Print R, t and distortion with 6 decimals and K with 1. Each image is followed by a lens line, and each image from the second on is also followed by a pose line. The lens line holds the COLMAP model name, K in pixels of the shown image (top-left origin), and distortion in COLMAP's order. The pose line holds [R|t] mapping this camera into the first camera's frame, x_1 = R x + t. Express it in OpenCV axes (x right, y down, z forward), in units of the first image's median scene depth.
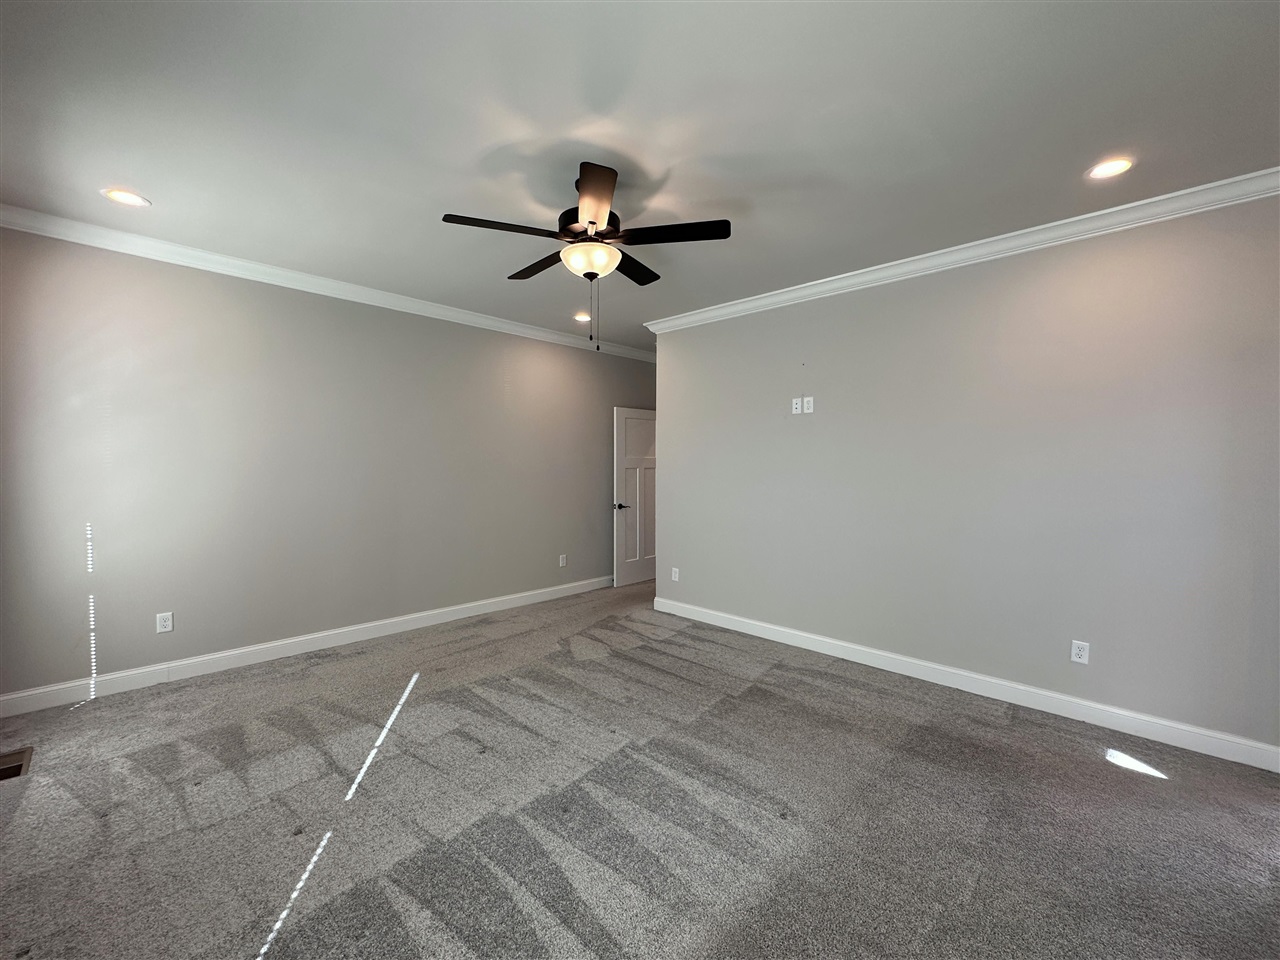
lens RADIAL K [[508.1, 0, 640.0], [0, 508.1, 480.0], [0, 0, 1]] dist [-0.002133, 0.000663]
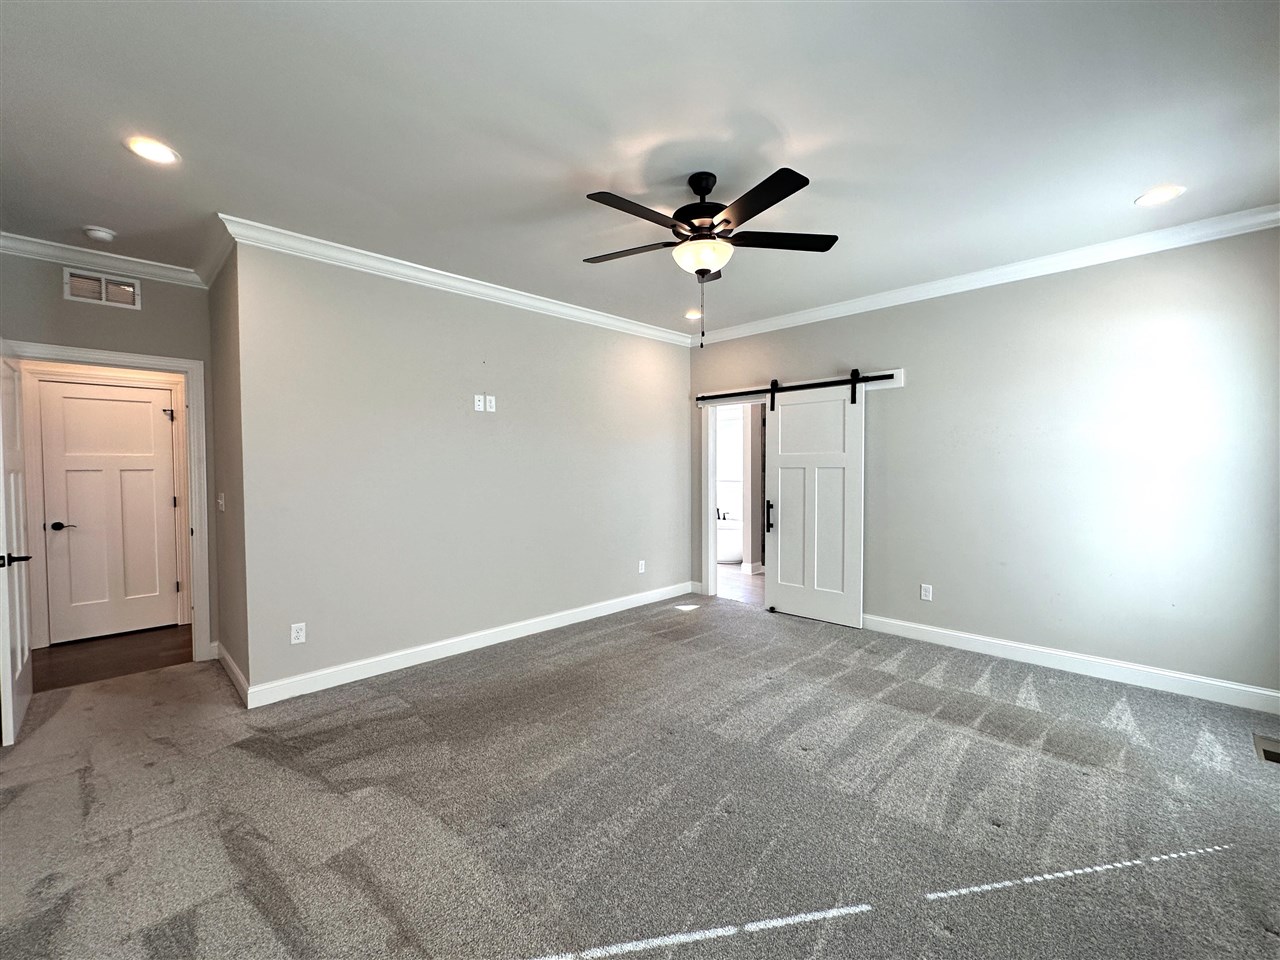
lens RADIAL K [[508.1, 0, 640.0], [0, 508.1, 480.0], [0, 0, 1]] dist [-0.002133, 0.000663]
pose [[0.069270, -0.033417, 0.997038, -0.662257], [0.035271, 0.998896, 0.031029, -0.016824], [-0.996974, 0.033017, 0.070372, 0.631679]]
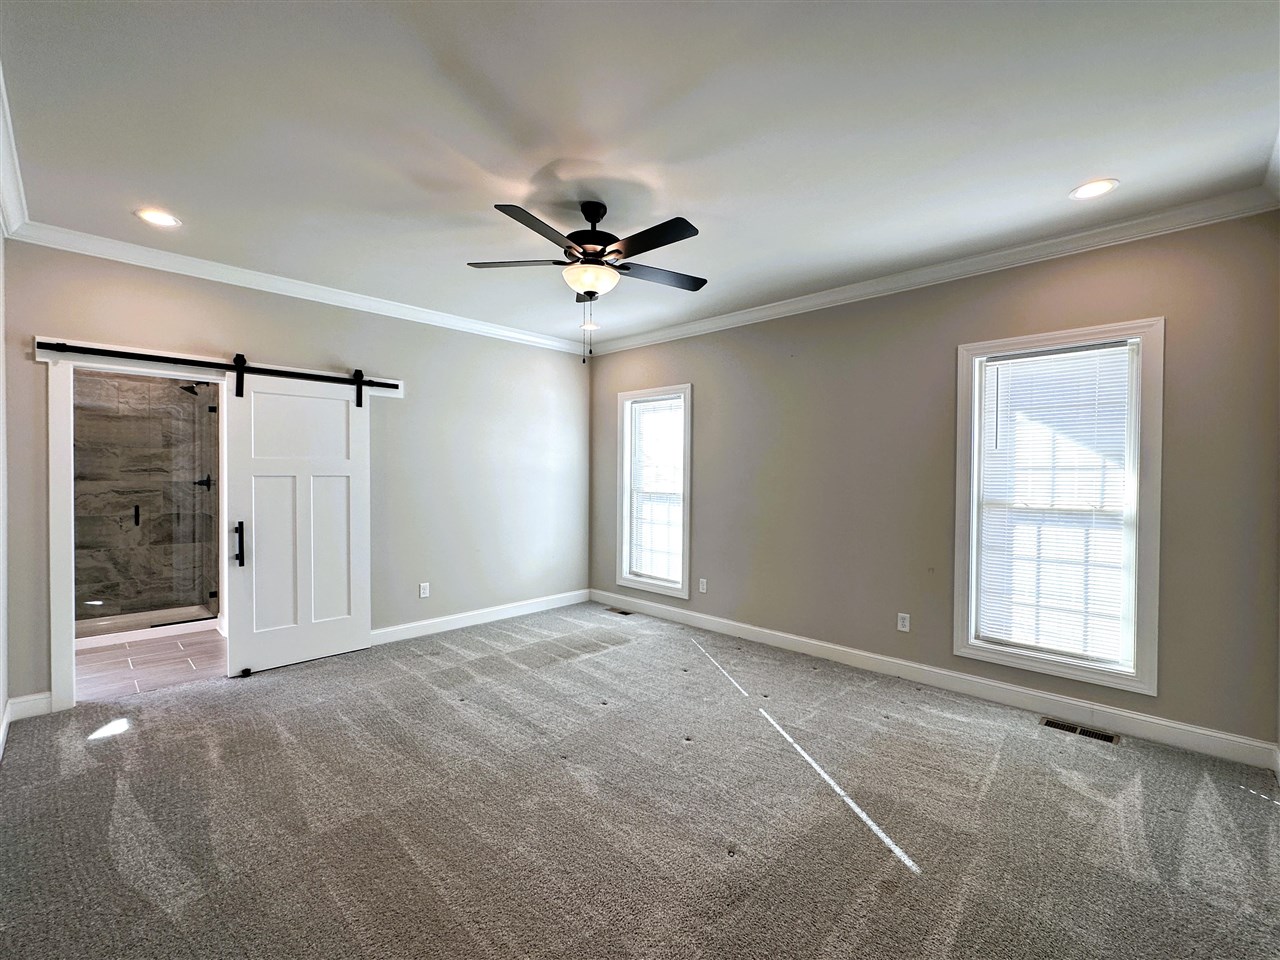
lens RADIAL K [[508.1, 0, 640.0], [0, 508.1, 480.0], [0, 0, 1]] dist [-0.002133, 0.000663]
pose [[-0.991407, -0.009512, 0.130466, -0.211727], [-0.004372, 0.999205, 0.039627, -0.027934], [-0.130739, 0.038716, -0.990661, 1.191333]]
